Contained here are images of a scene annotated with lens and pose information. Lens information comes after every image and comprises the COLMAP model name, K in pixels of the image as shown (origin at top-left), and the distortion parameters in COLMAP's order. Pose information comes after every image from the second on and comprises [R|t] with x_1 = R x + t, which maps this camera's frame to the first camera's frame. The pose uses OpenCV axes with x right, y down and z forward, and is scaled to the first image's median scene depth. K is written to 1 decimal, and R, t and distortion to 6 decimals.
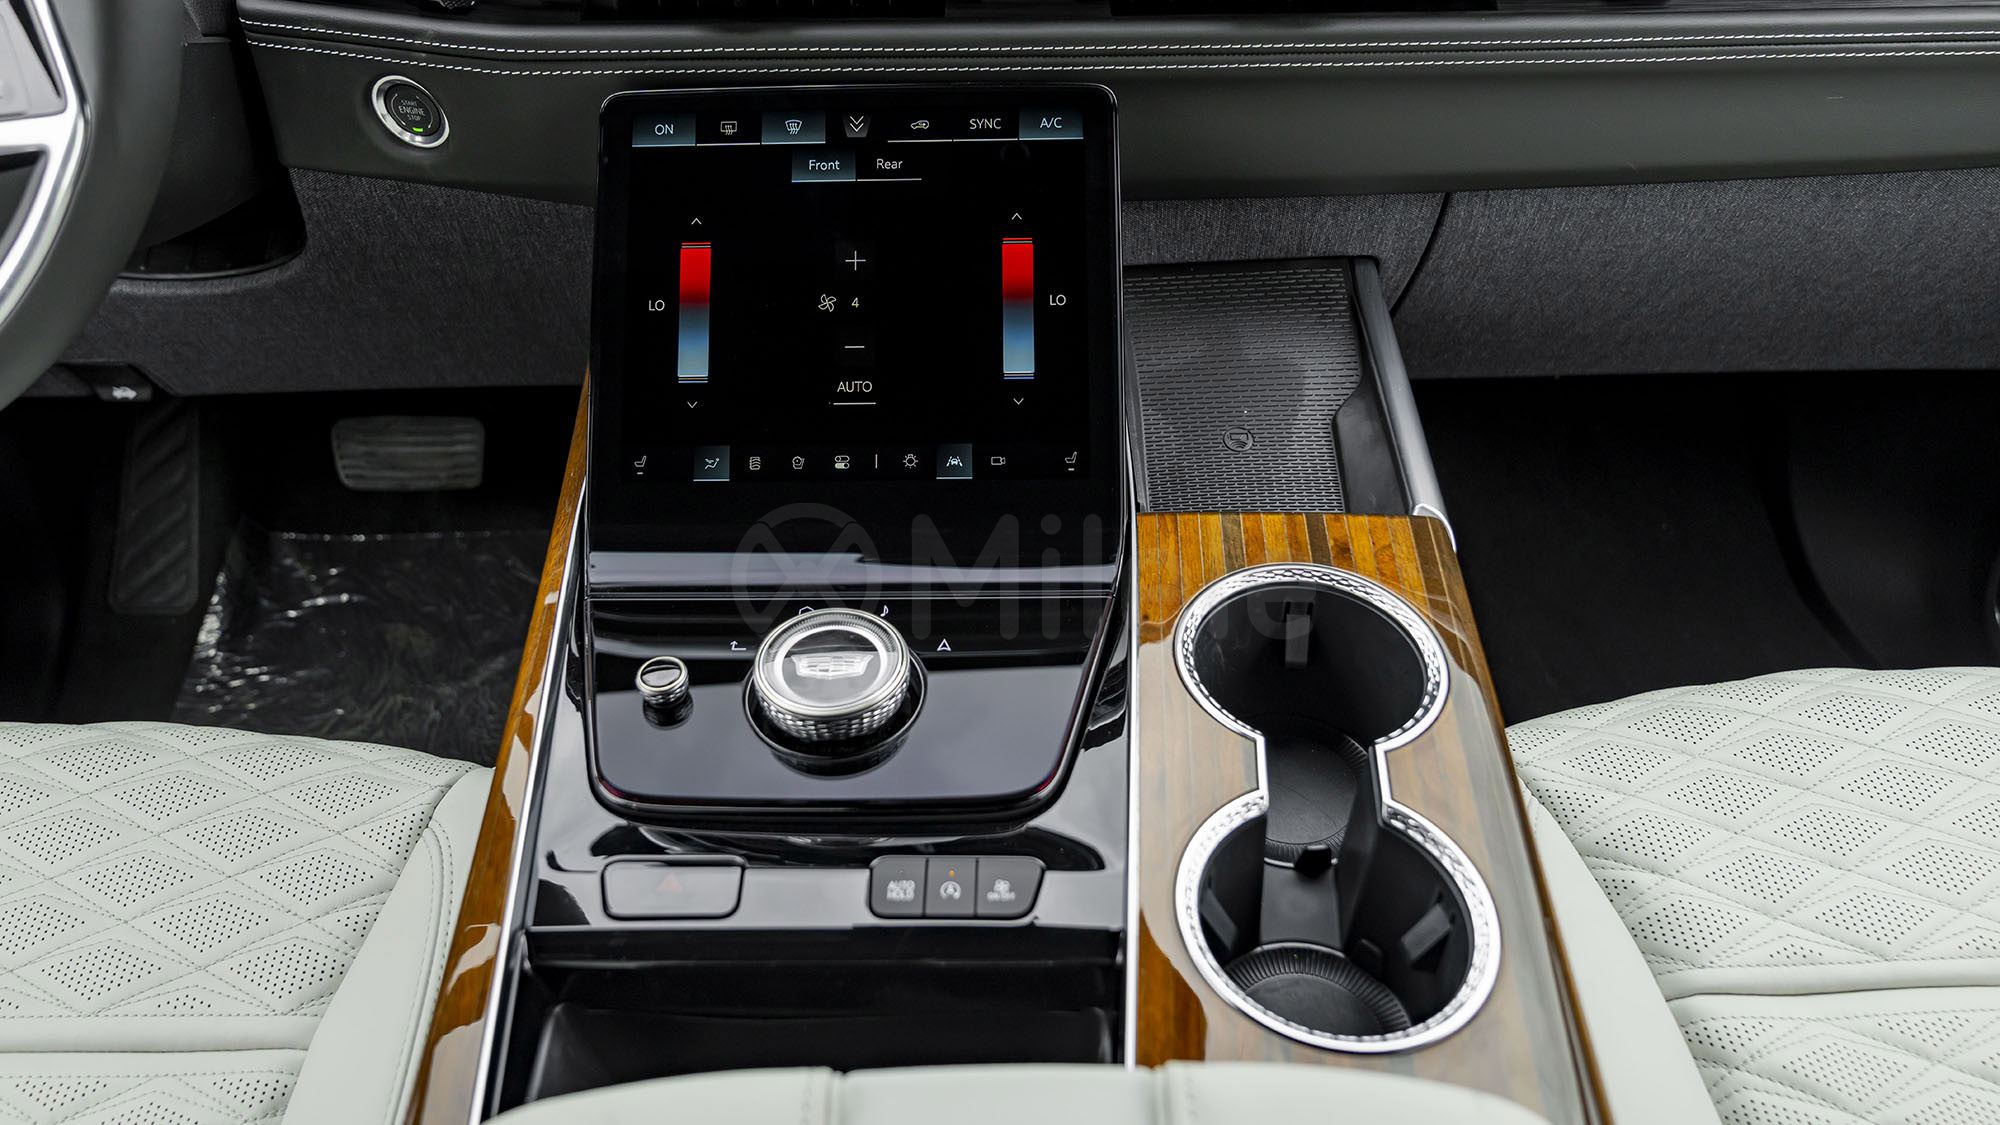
lens RADIAL K [[1612.1, 0, 987.4], [0, 1612.1, 450.7], [0, 0, 1]] dist [-0.045085, 0.006640]
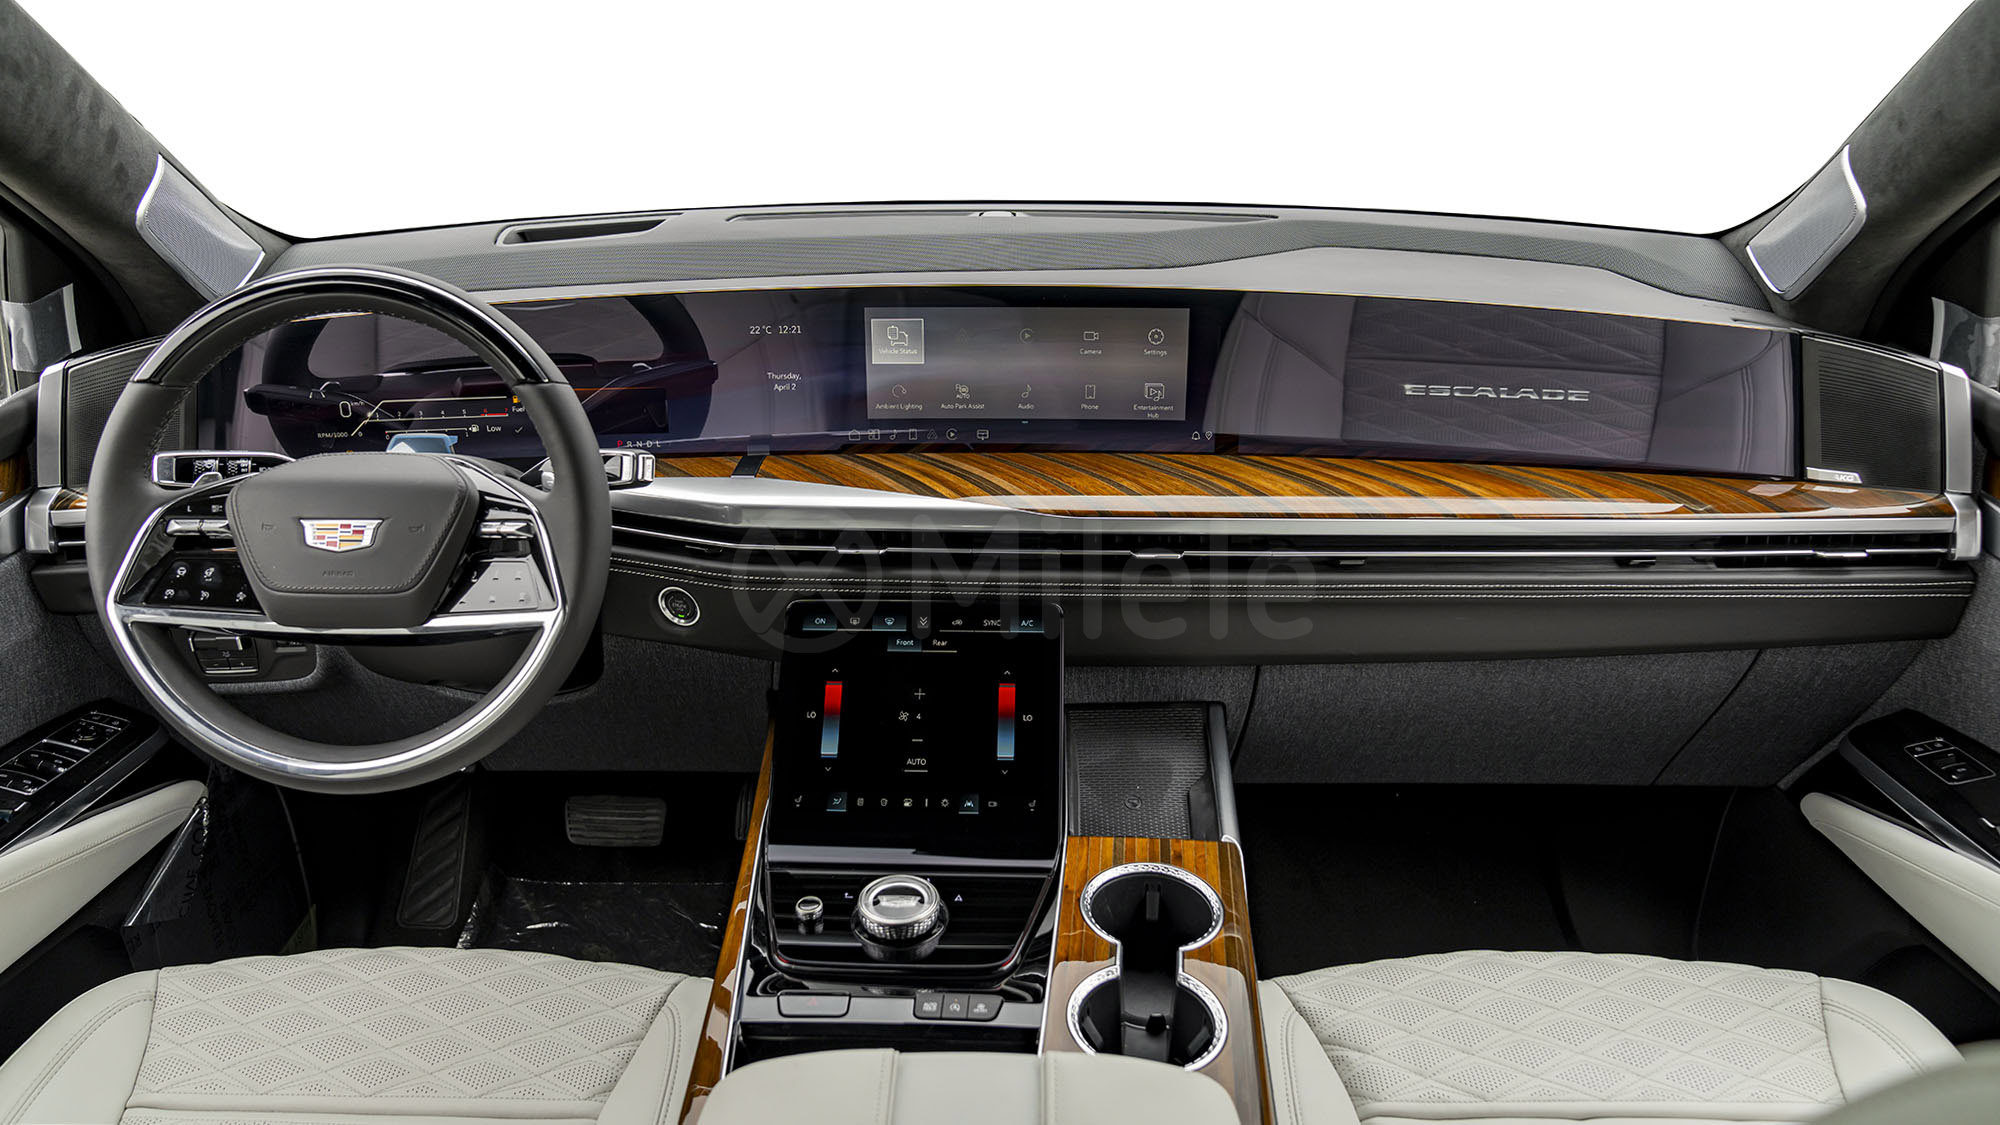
lens RADIAL K [[1446.2, 0, 997.6], [0, 1446.2, 534.7], [0, 0, 1]] dist [-0.009752, 0.001694]
pose [[0.999371, 0.023460, -0.026598, 0.048317], [-0.029224, 0.969631, -0.242821, 0.107130], [0.020094, 0.243445, 0.969706, -0.665620]]
